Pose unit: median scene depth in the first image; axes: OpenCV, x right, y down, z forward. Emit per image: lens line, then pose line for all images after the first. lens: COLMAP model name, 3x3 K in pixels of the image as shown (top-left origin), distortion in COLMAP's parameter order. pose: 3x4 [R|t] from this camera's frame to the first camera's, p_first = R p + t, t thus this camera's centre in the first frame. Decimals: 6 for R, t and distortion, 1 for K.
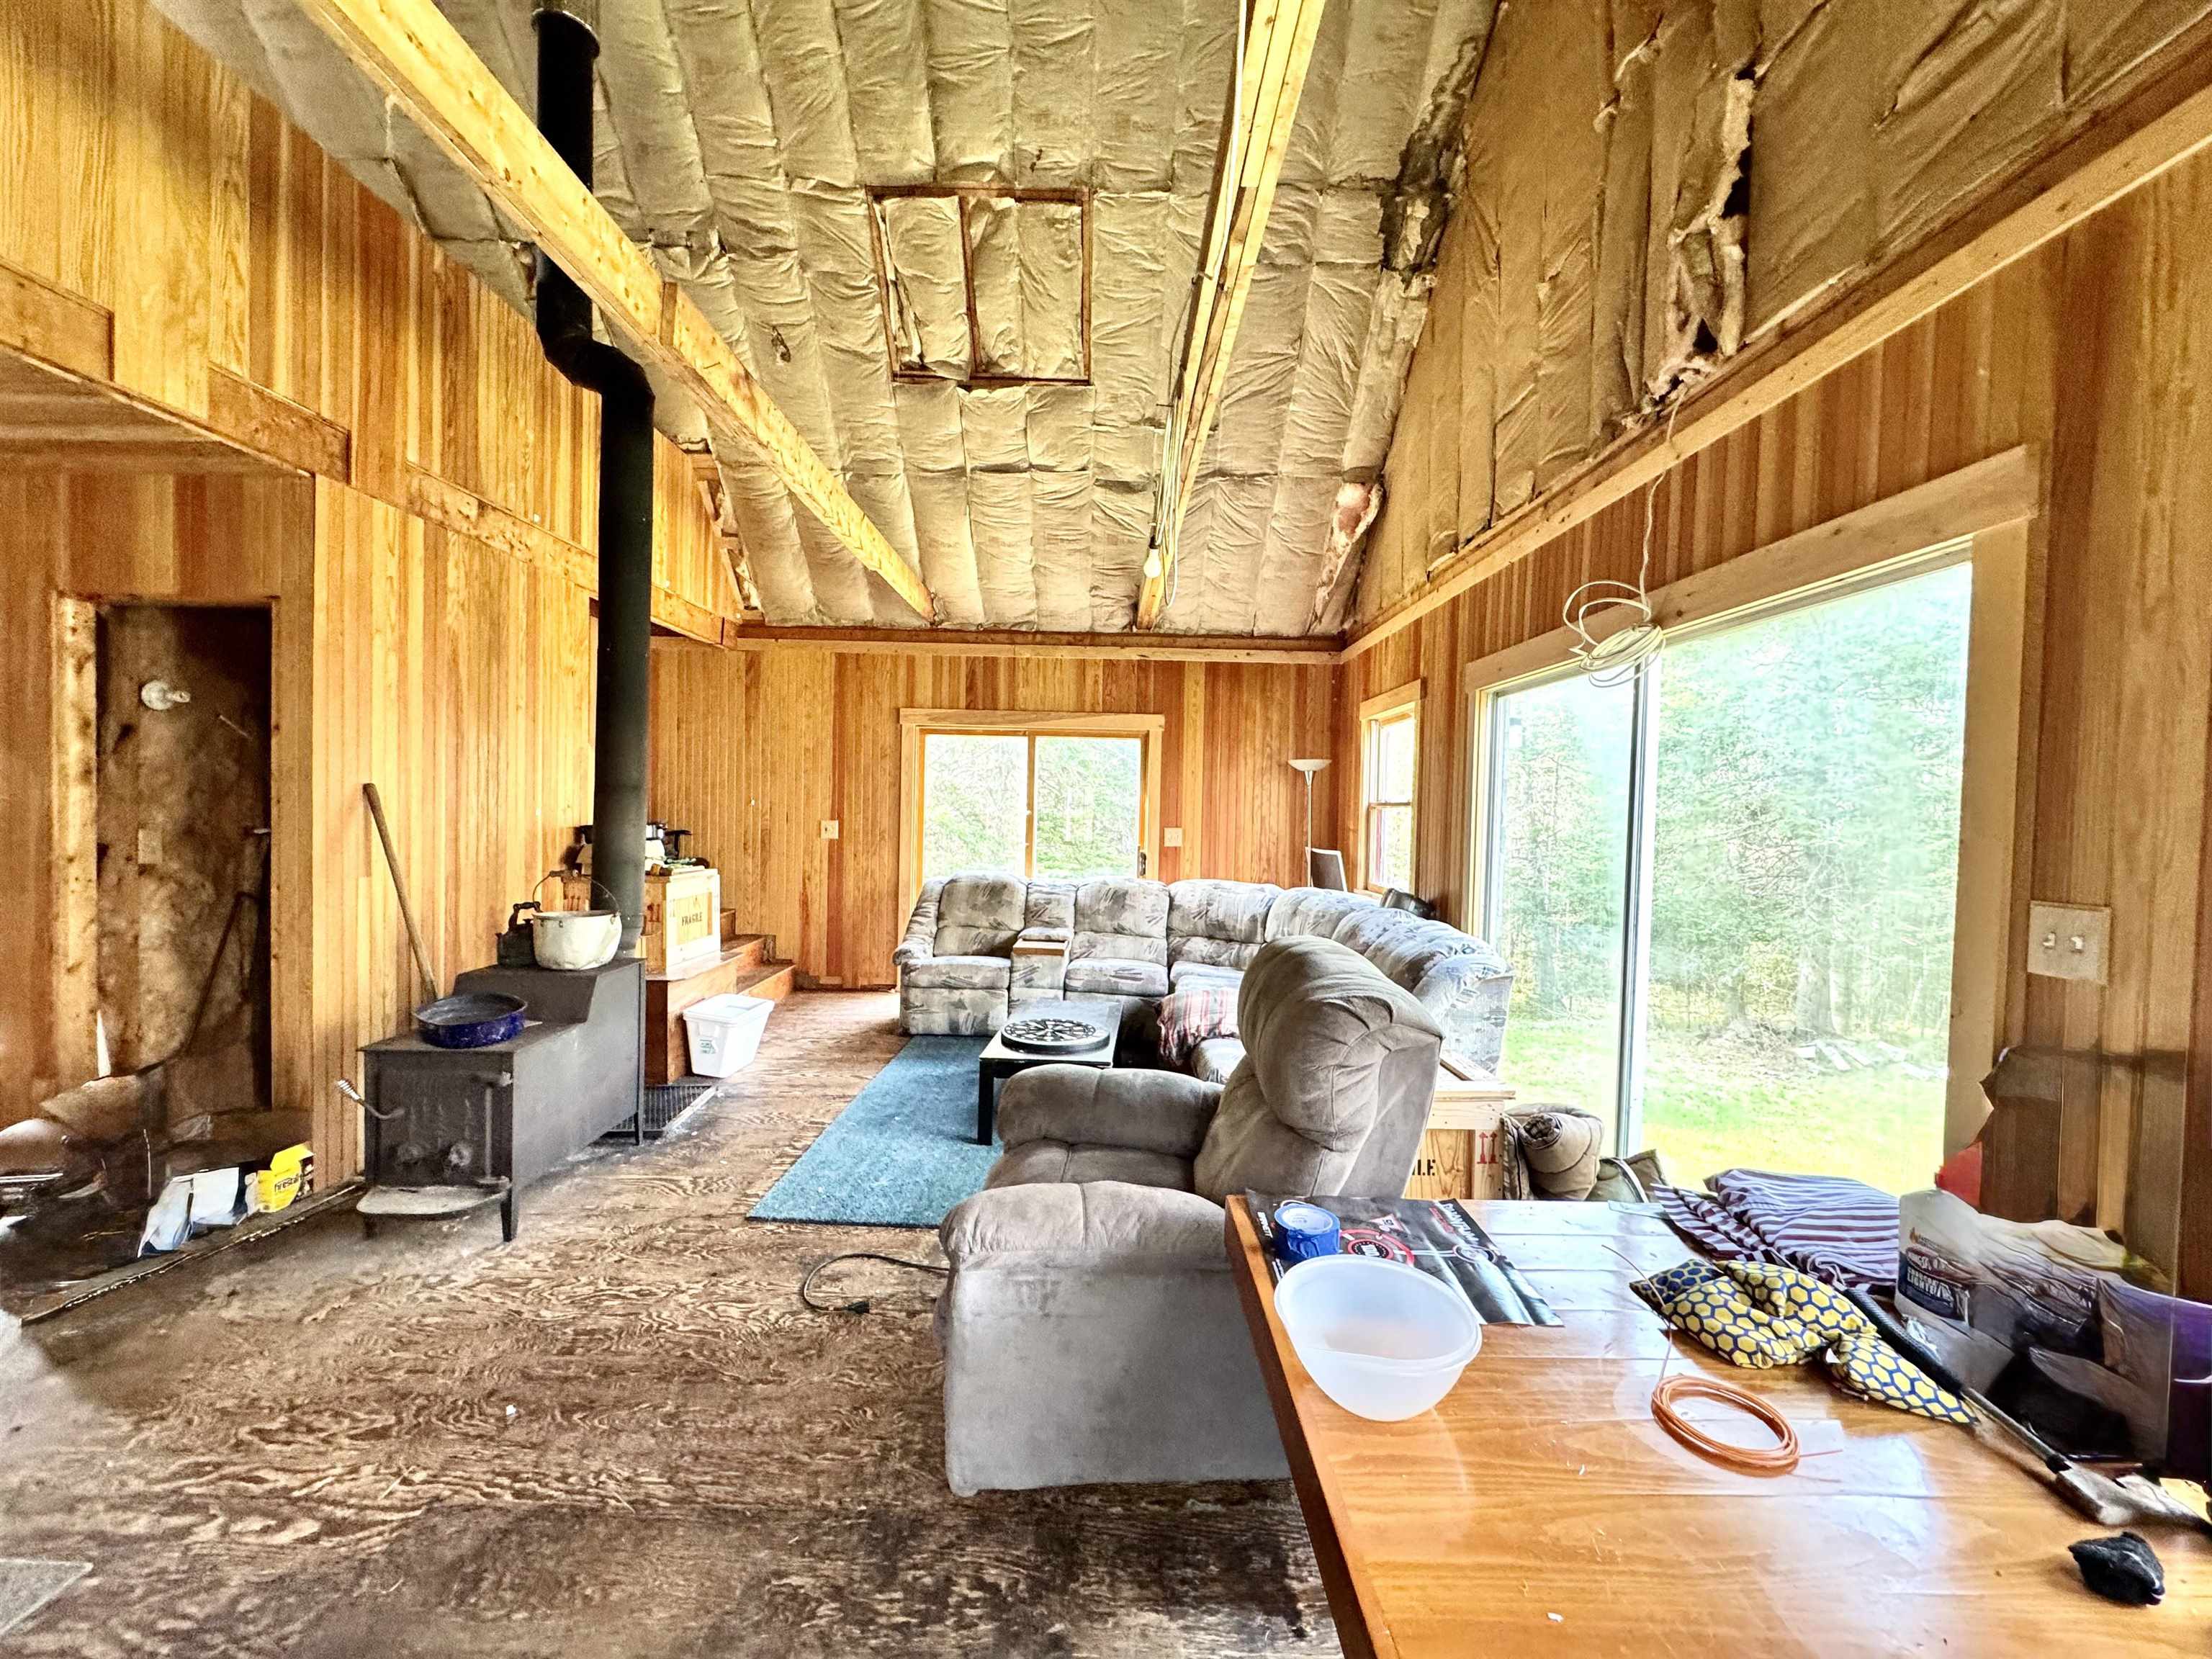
lens RADIAL K [[881.8, 0, 1105.1], [0, 881.8, 828.4], [0, 0, 1]] dist [-0.002217, 0.000262]
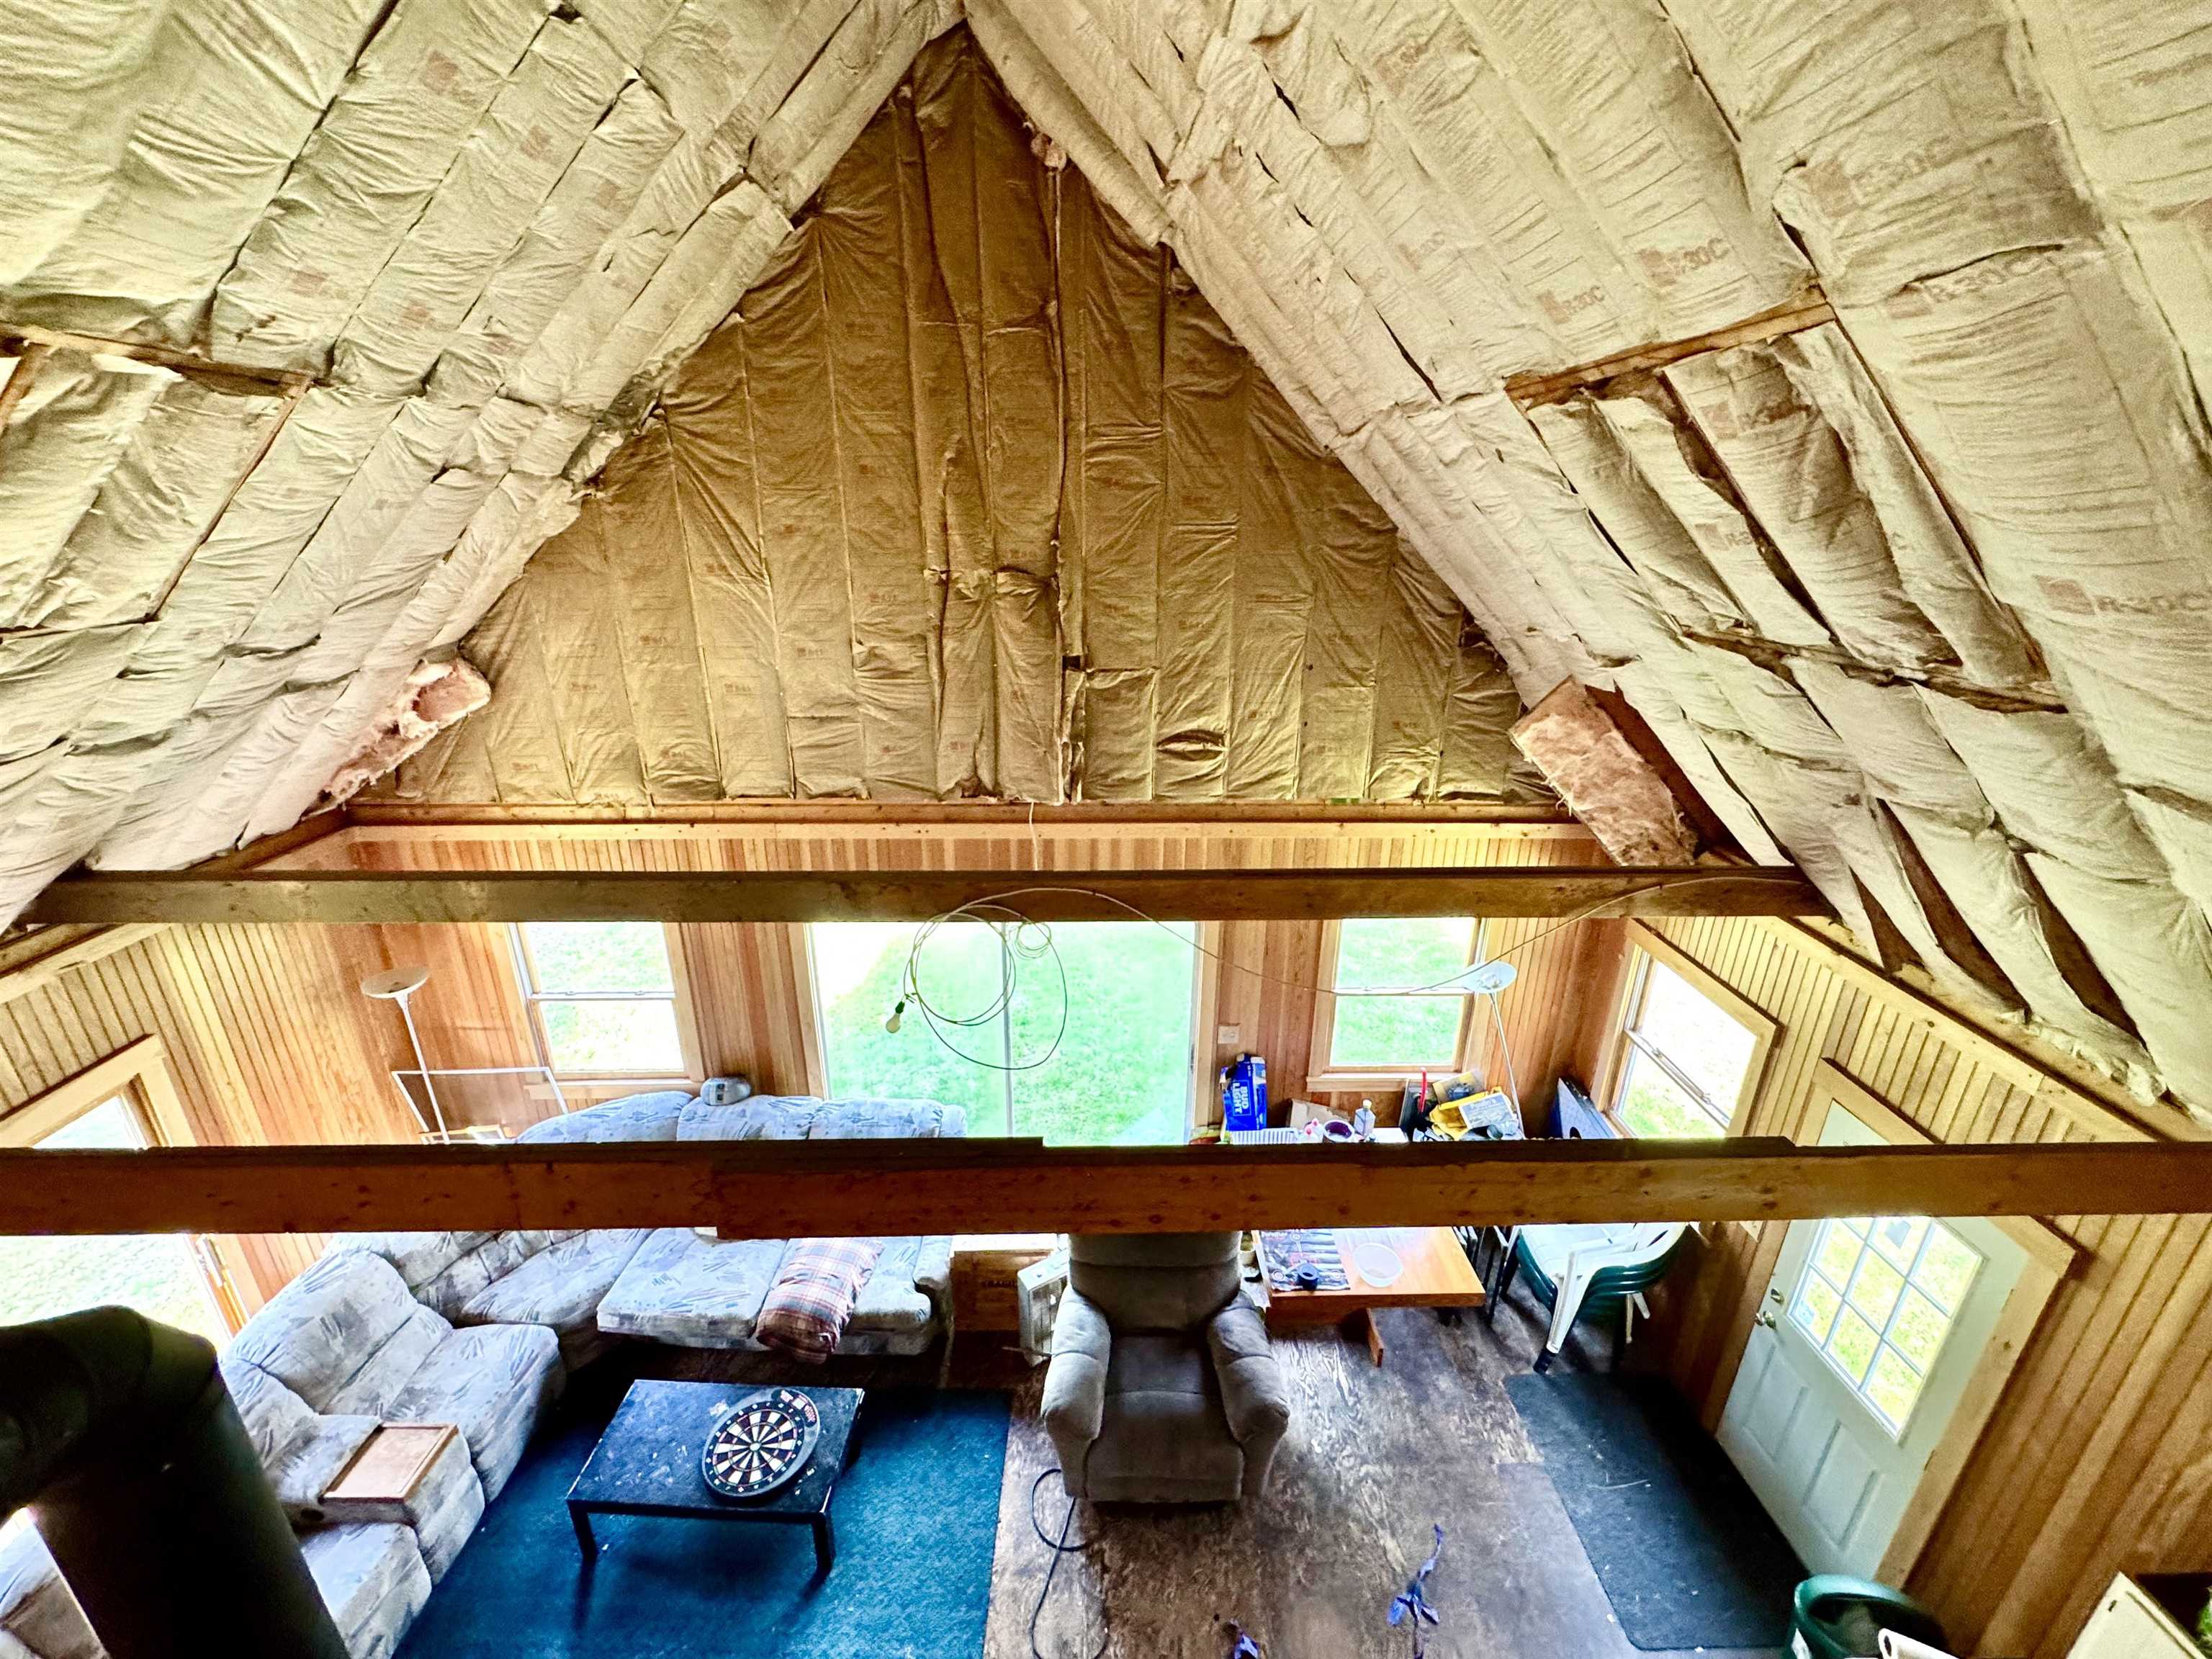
lens RADIAL K [[881.8, 0, 1102.6], [0, 881.8, 826.1], [0, 0, 1]] dist [-0.002217, 0.000262]
pose [[-0.025148, -0.361925, 0.931868, -0.607853], [0.014203, 0.931939, 0.362336, -0.629880], [-0.999583, 0.022348, -0.018296, 0.511317]]
